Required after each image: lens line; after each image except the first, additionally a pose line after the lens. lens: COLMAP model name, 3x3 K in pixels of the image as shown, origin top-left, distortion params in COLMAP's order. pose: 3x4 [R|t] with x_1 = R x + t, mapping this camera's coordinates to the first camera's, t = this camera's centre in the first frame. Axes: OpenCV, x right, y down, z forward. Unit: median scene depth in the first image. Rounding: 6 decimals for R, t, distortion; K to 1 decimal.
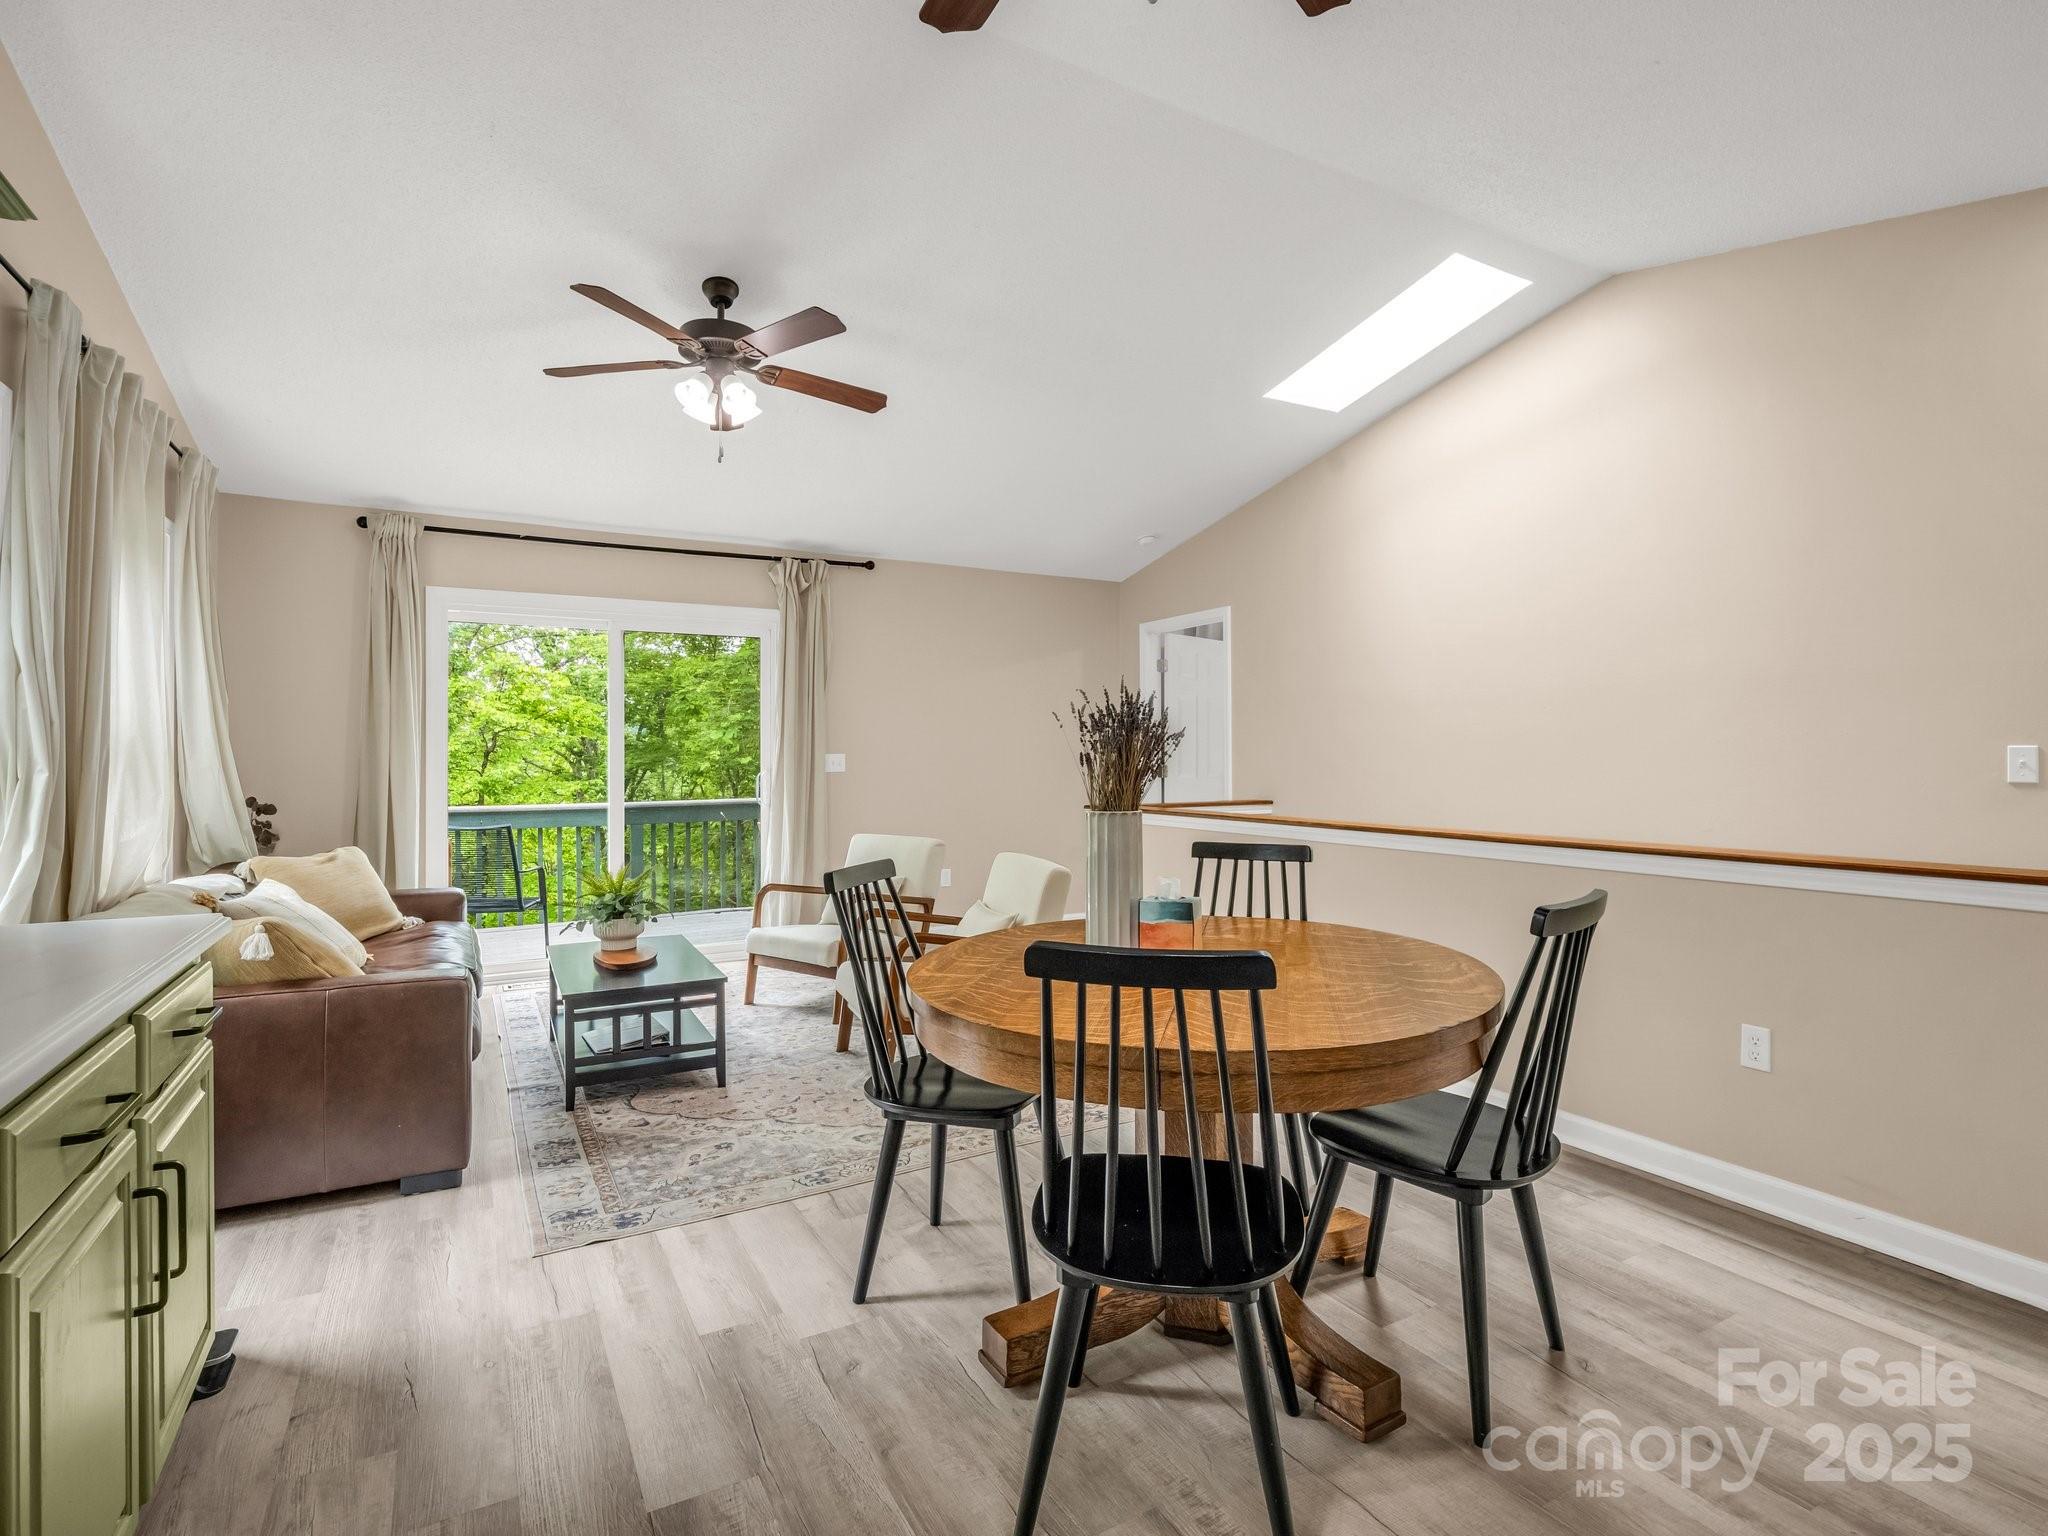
lens RADIAL K [[1000.7, 0, 1006.8], [0, 1000.7, 763.2], [0, 0, 1]] dist [-0.016068, -0.000225]
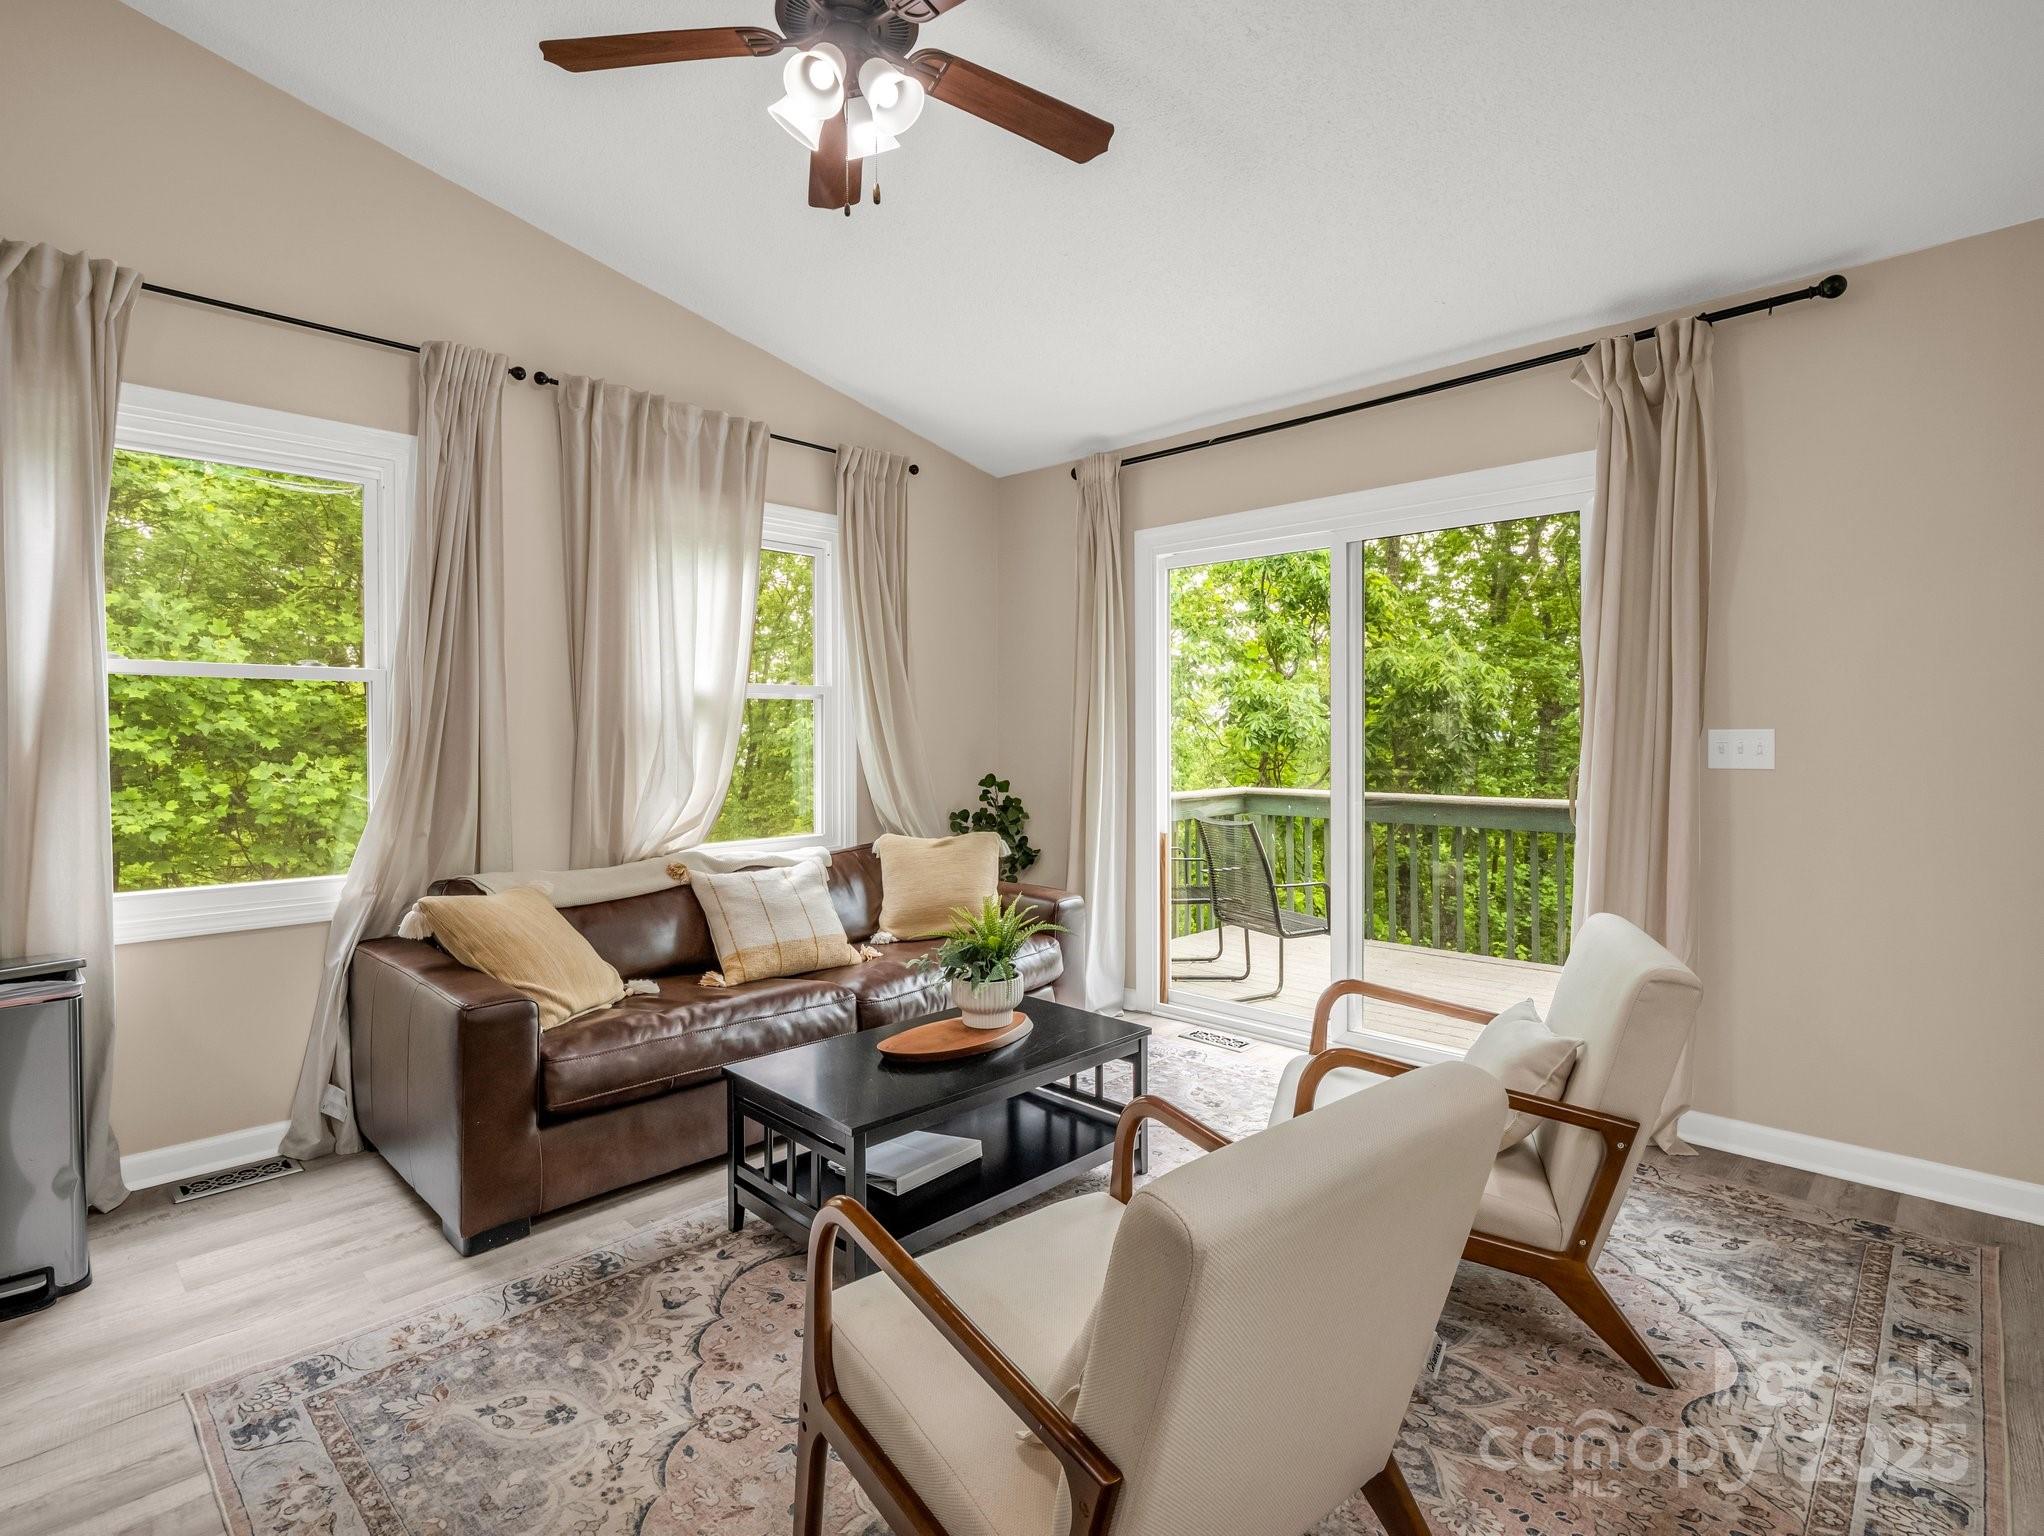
lens RADIAL K [[1014.5, 0, 1024.7], [0, 1014.5, 746.9], [0, 0, 1]] dist [-0.015076, -0.000232]
pose [[0.296219, 0.020131, -0.954908, 0.349940], [-0.005493, 0.999797, 0.019373, -0.017798], [0.955104, -0.000493, 0.296269, 1.096456]]
